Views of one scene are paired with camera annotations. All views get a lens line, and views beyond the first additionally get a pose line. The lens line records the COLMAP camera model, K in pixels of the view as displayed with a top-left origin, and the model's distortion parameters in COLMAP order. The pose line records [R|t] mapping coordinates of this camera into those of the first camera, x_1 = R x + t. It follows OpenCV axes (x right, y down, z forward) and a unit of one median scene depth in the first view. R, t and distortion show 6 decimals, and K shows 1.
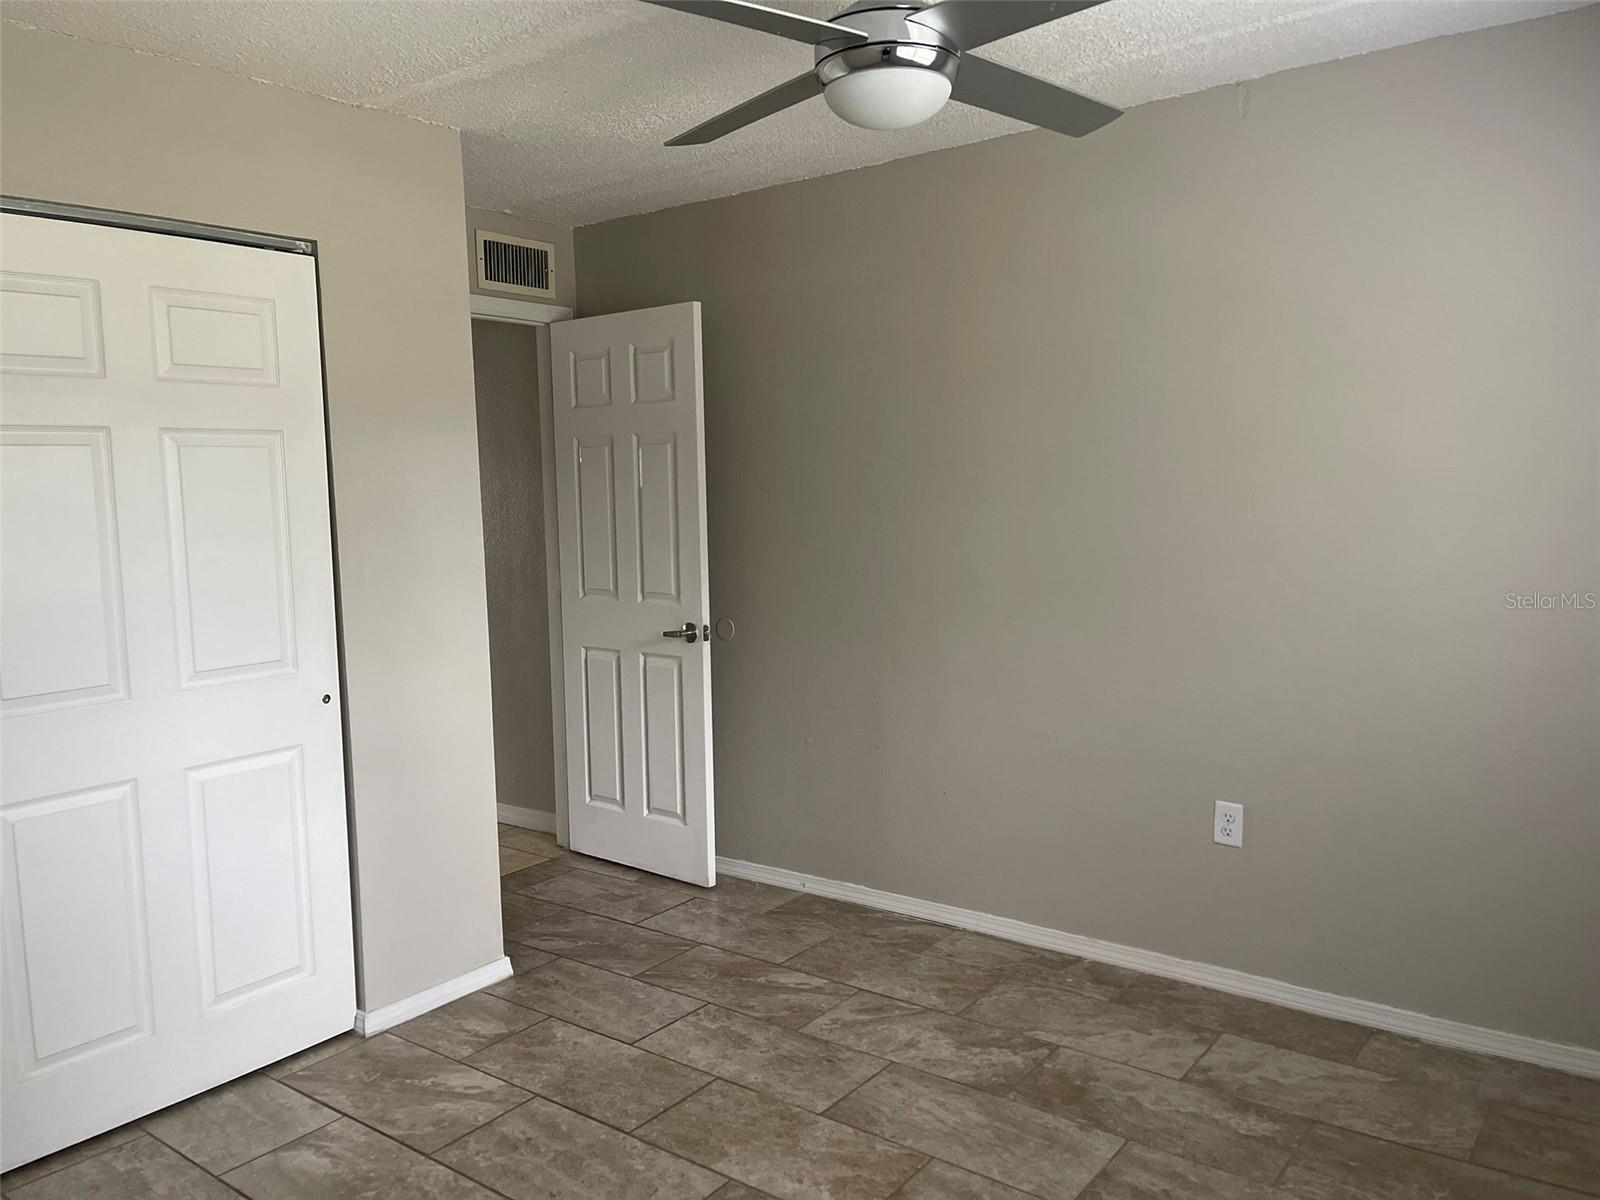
lens RADIAL K [[1201.9, 0, 802.9], [0, 1201.9, 599.1], [0, 0, 1]] dist [0.058944, -0.073352]
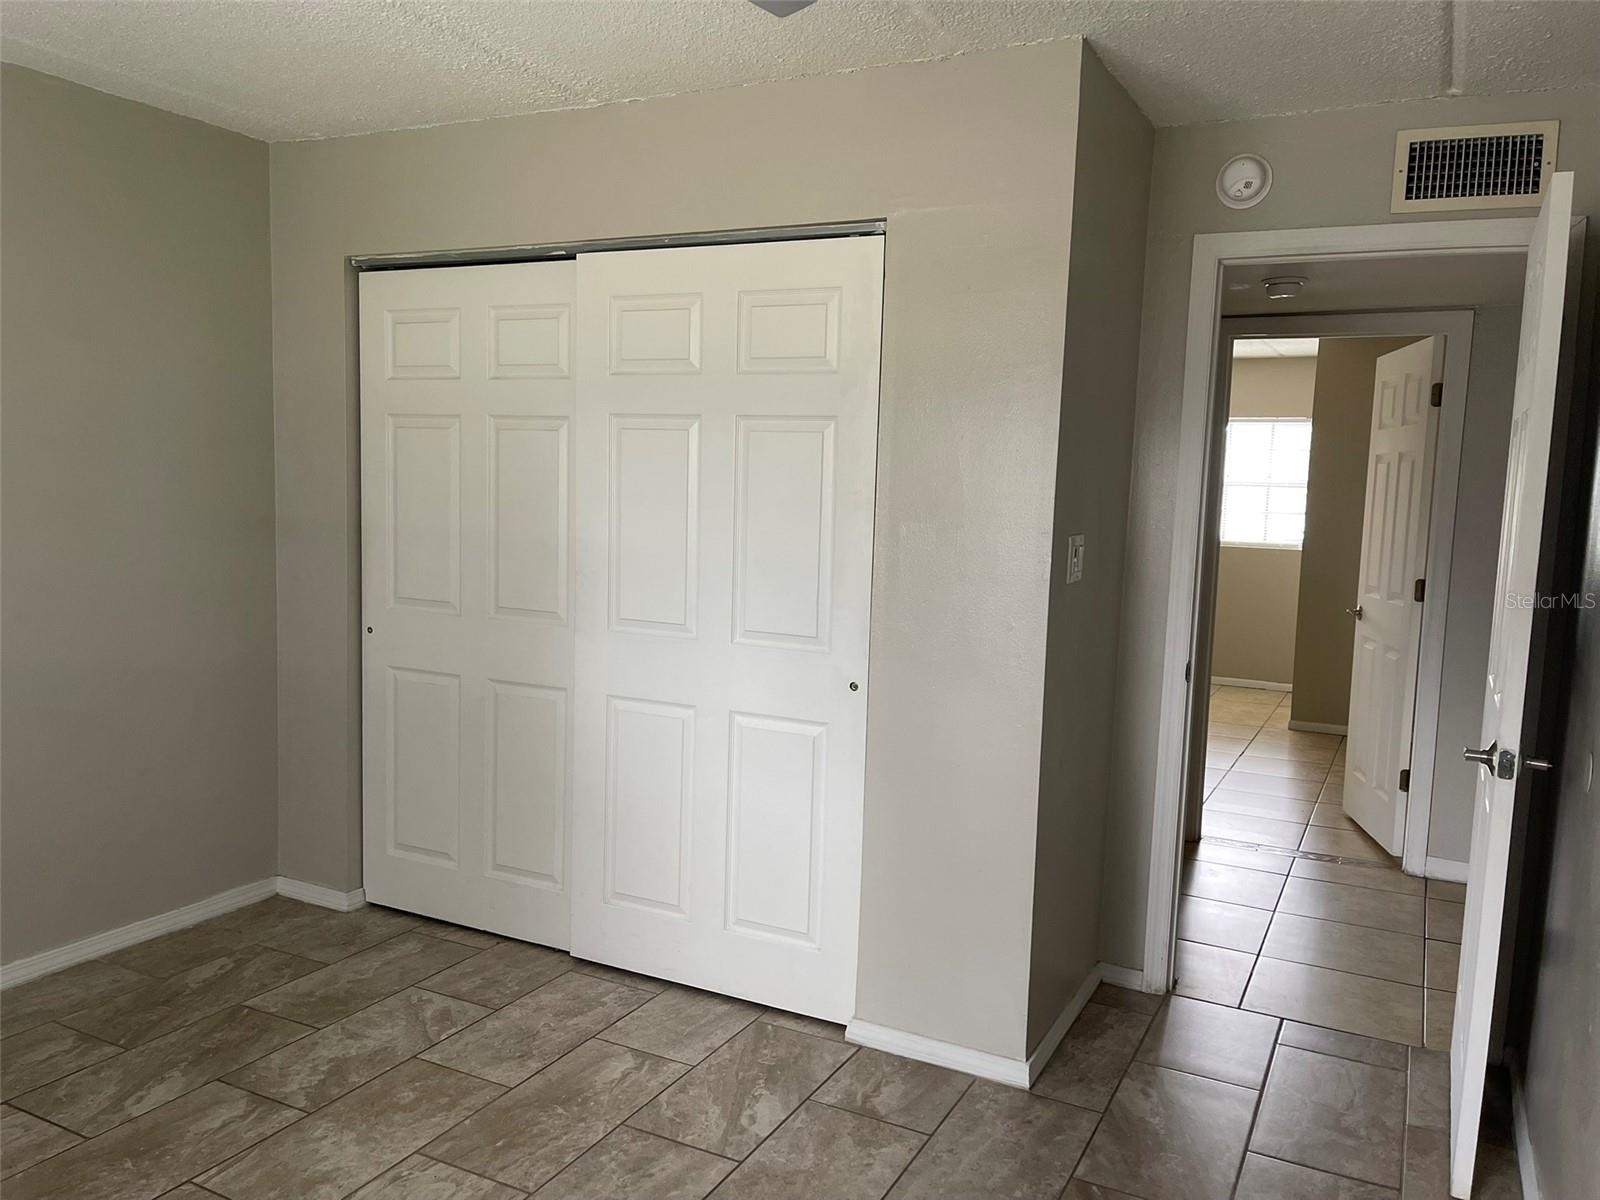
lens RADIAL K [[1201.9, 0, 803.9], [0, 1201.9, 599.8], [0, 0, 1]] dist [0.058944, -0.073352]
pose [[0.176487, 0.123981, -0.976464, 0.588557], [-0.135174, 0.985689, 0.100721, -0.086523], [0.974977, 0.114217, 0.190720, 0.817081]]
